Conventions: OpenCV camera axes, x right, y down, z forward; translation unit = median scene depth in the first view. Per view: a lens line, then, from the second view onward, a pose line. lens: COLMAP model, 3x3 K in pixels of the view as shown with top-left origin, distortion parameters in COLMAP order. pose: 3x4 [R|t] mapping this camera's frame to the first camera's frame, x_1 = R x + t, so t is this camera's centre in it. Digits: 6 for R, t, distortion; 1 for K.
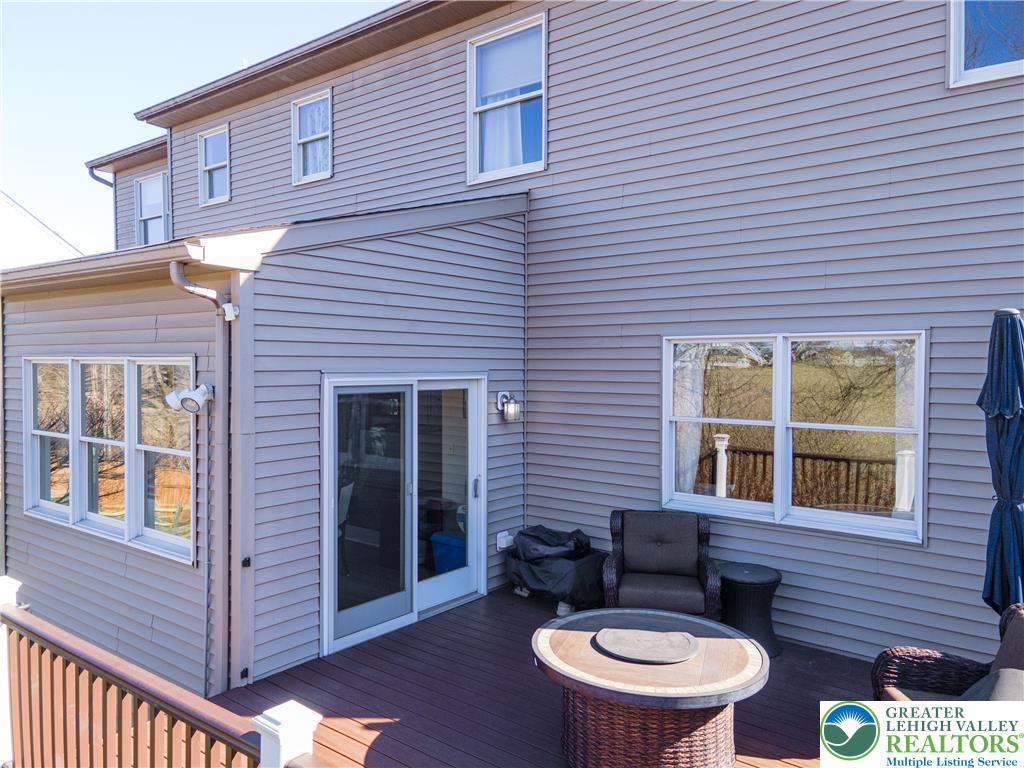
lens RADIAL K [[748.9, 0, 499.4], [0, 748.9, 385.1], [0, 0, 1]] dist [0.039701, 0.010401]
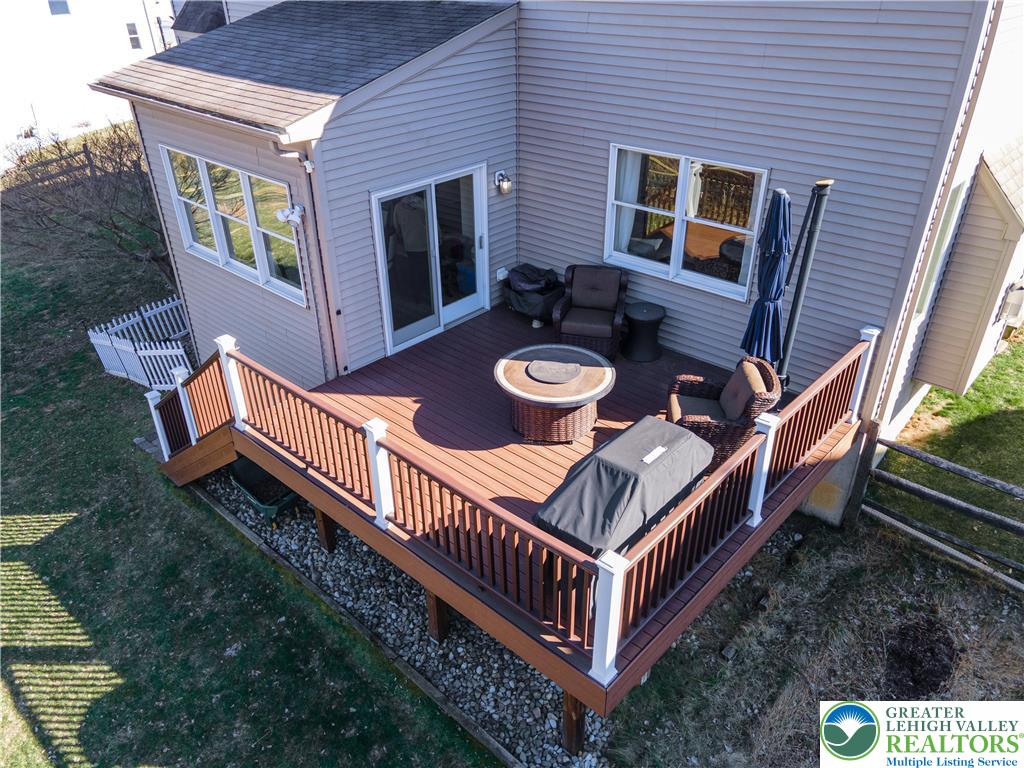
lens RADIAL K [[748.9, 0, 504.7], [0, 748.9, 383.8], [0, 0, 1]] dist [0.039701, 0.010401]
pose [[0.997697, 0.018676, -0.065205, 0.129340], [0.014864, 0.877772, 0.478849, -0.357317], [0.066178, -0.478715, 0.875473, -0.454708]]
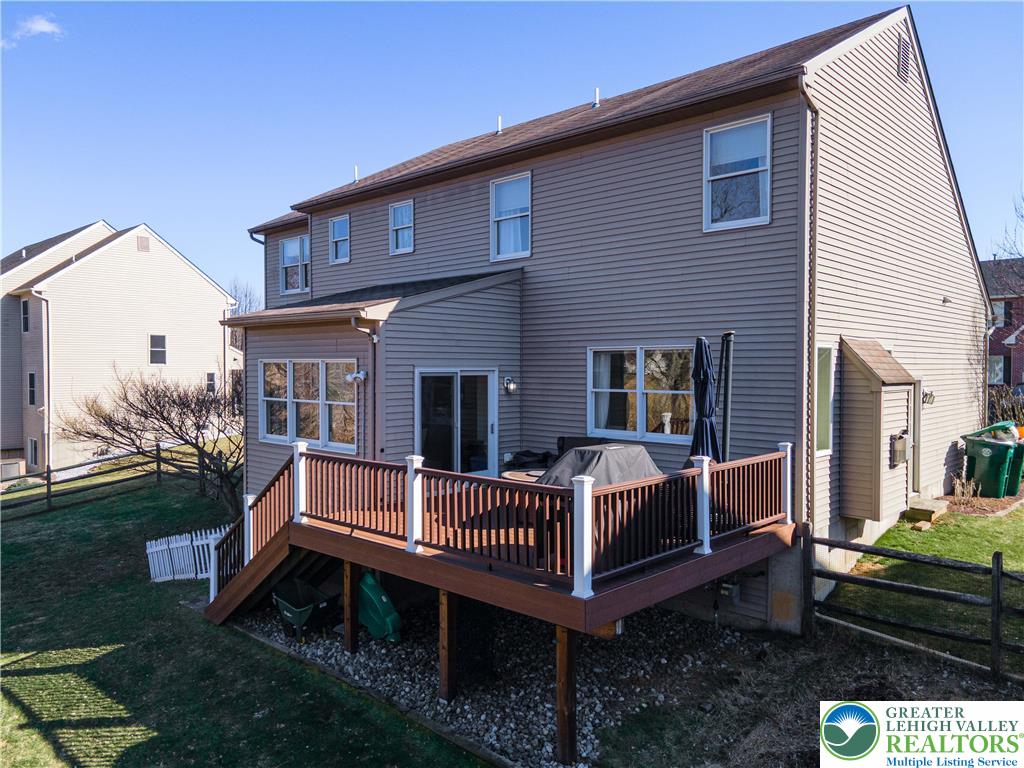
lens RADIAL K [[748.9, 0, 502.6], [0, 748.9, 383.0], [0, 0, 1]] dist [0.039701, 0.010401]
pose [[0.996764, -0.001207, -0.080379, 0.162795], [0.000723, 0.999981, -0.006045, 0.039591], [0.080385, 0.005968, 0.996746, -0.970453]]
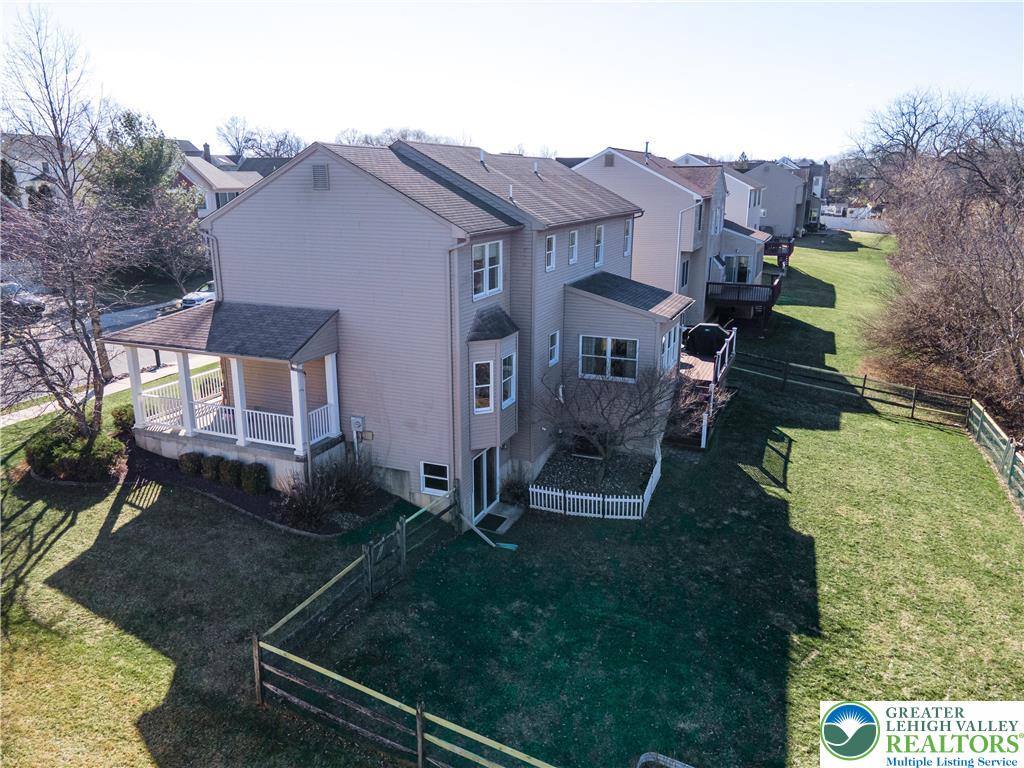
lens RADIAL K [[748.9, 0, 505.8], [0, 748.9, 383.8], [0, 0, 1]] dist [0.039701, 0.010401]
pose [[-0.277033, -0.256526, 0.925984, -4.192369], [0.027867, 0.961153, 0.274606, -0.910177], [-0.960456, 0.101879, -0.259122, 2.987432]]
